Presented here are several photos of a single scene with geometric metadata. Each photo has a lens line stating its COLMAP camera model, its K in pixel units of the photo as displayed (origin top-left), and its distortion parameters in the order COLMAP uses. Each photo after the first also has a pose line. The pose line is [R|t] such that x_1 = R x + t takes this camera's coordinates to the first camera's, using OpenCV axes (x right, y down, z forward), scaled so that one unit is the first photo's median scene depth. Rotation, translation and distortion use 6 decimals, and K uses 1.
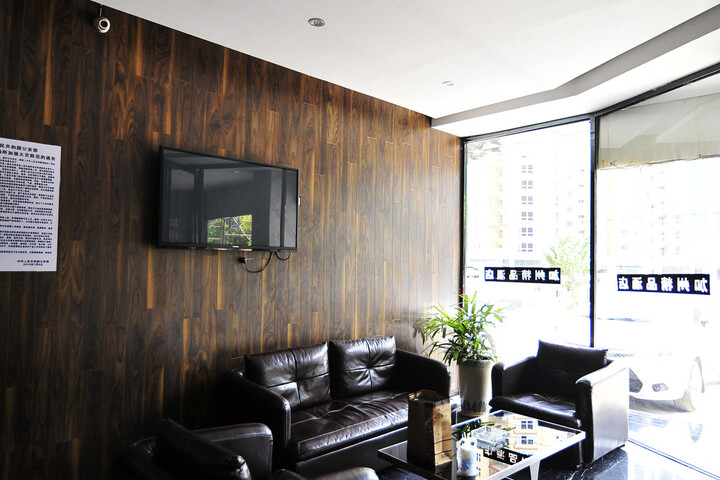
lens RADIAL K [[496.1, 0, 359.8], [0, 496.1, 240.4], [0, 0, 1]] dist [-0.021640, -0.002465]
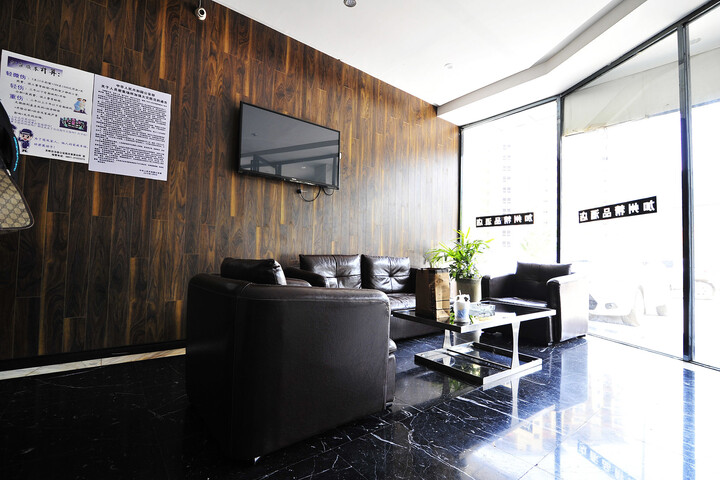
lens RADIAL K [[330.6, 0, 359.4], [0, 330.6, 240.2], [0, 0, 1]] dist [-0.024527, 0.001522]
pose [[0.995578, 0.004475, -0.093832, 0.022071], [-0.004501, 0.999990, -0.000065, 0.181187], [0.093831, 0.000487, 0.995588, 0.084029]]
